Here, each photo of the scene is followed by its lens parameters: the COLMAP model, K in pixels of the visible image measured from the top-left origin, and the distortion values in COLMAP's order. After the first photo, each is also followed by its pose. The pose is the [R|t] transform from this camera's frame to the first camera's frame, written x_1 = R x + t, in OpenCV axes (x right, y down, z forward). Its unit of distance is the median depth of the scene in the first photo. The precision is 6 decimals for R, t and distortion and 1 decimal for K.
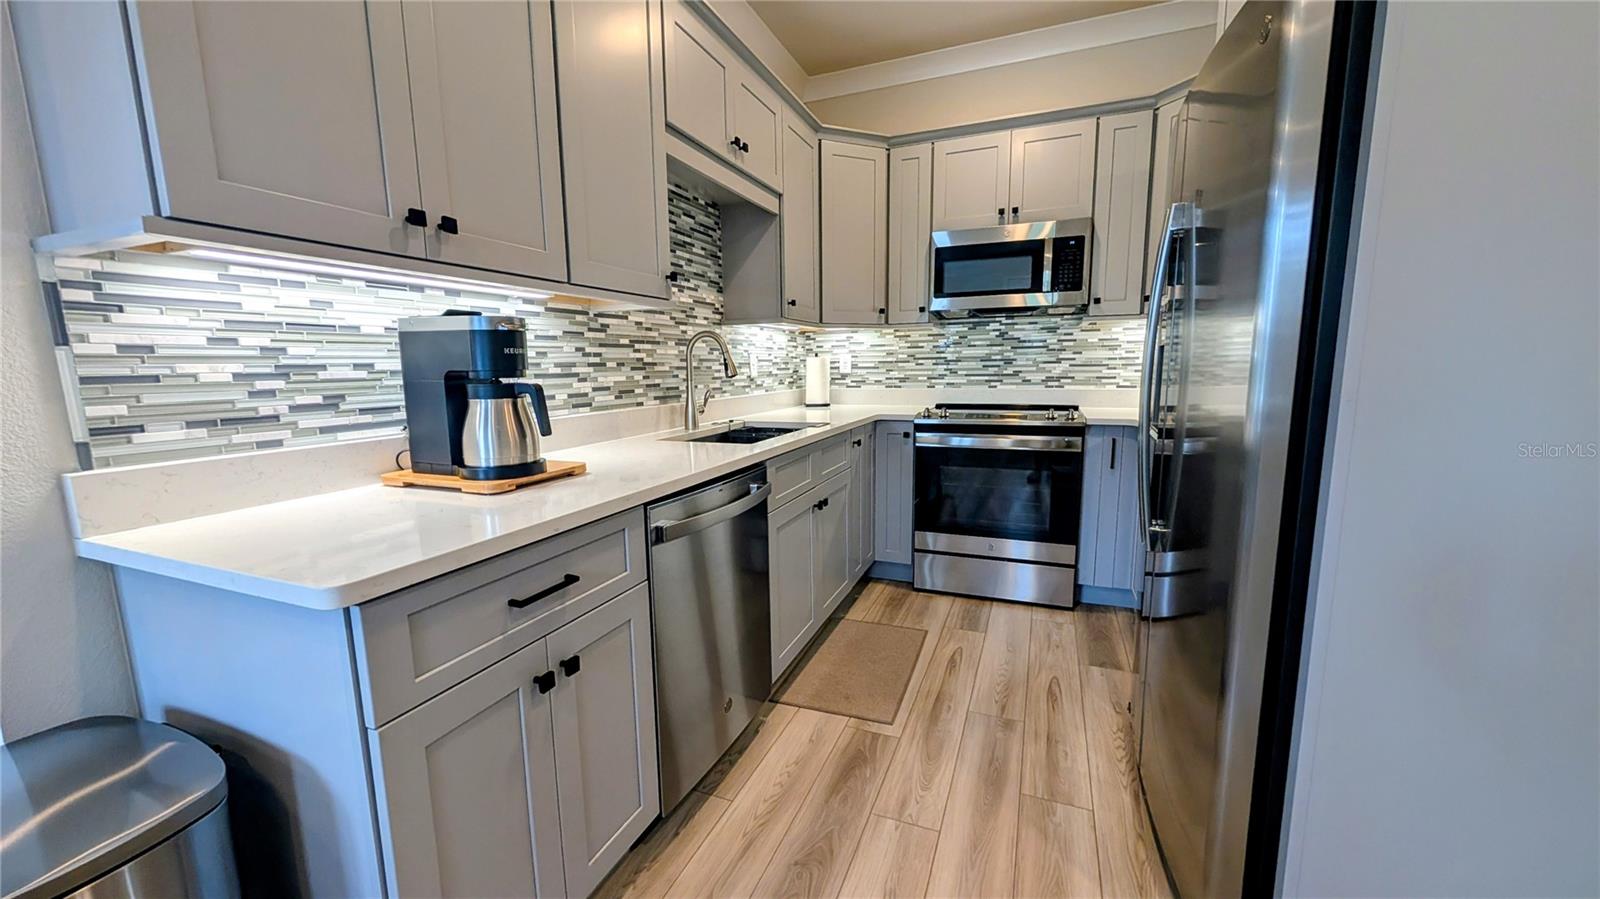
lens RADIAL K [[601.8, 0, 793.3], [0, 601.8, 456.5], [0, 0, 1]] dist [0.000367, -0.000330]
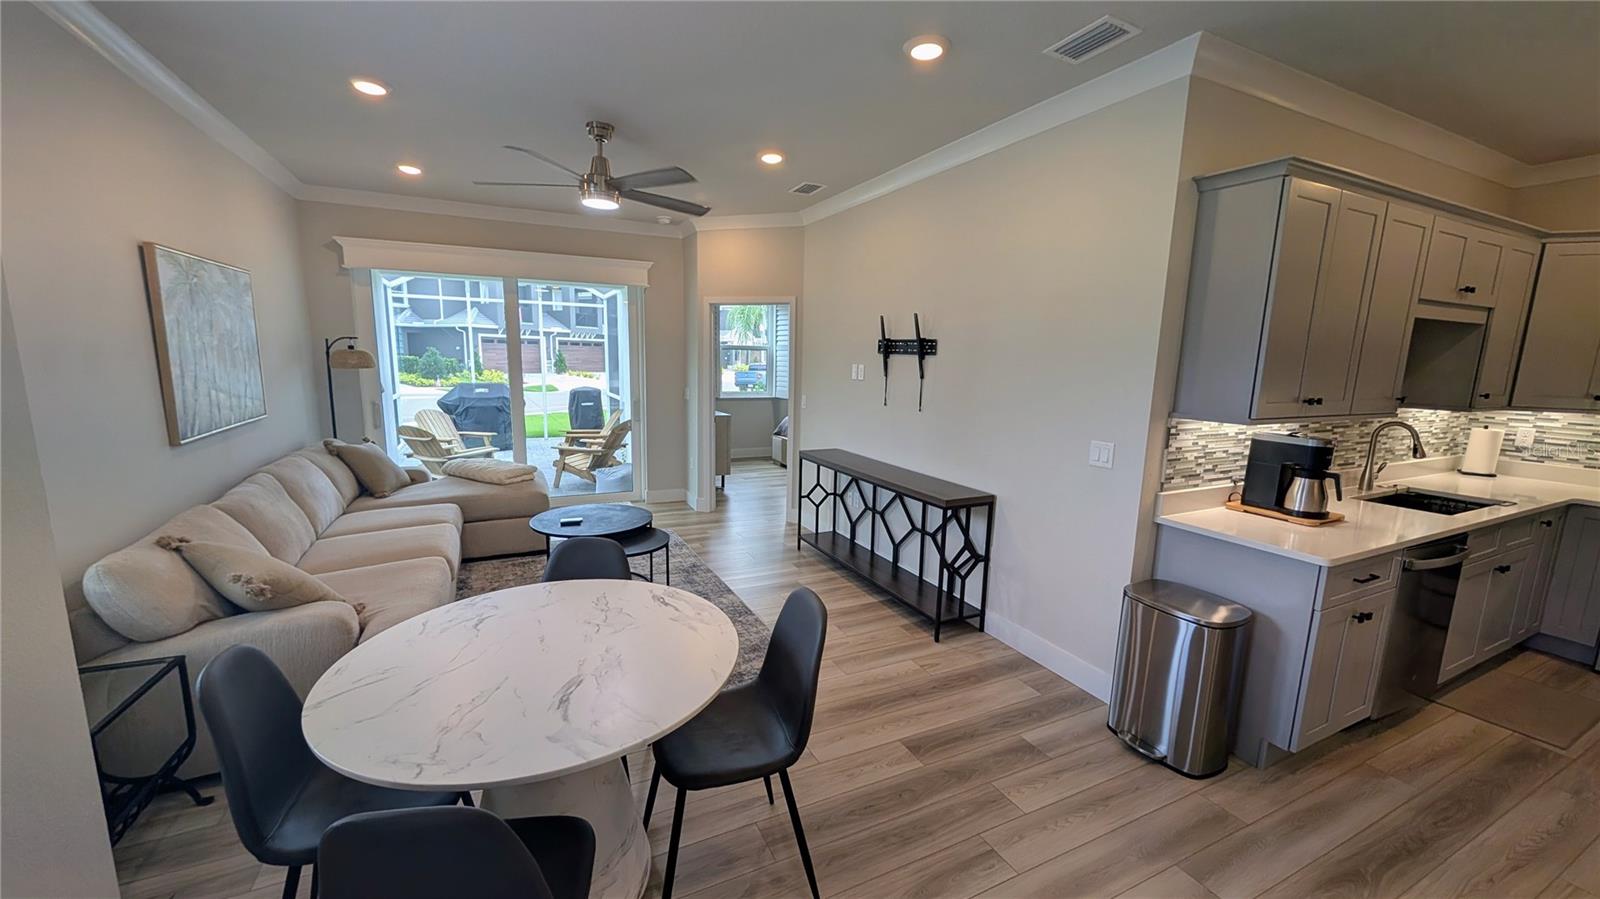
lens RADIAL K [[601.8, 0, 793.3], [0, 601.8, 456.5], [0, 0, 1]] dist [0.000367, -0.000330]
pose [[0.745480, 0.138210, -0.652041, -0.369471], [-0.130266, 0.989611, 0.060830, -0.049981], [0.653675, 0.039591, 0.755739, -1.267540]]
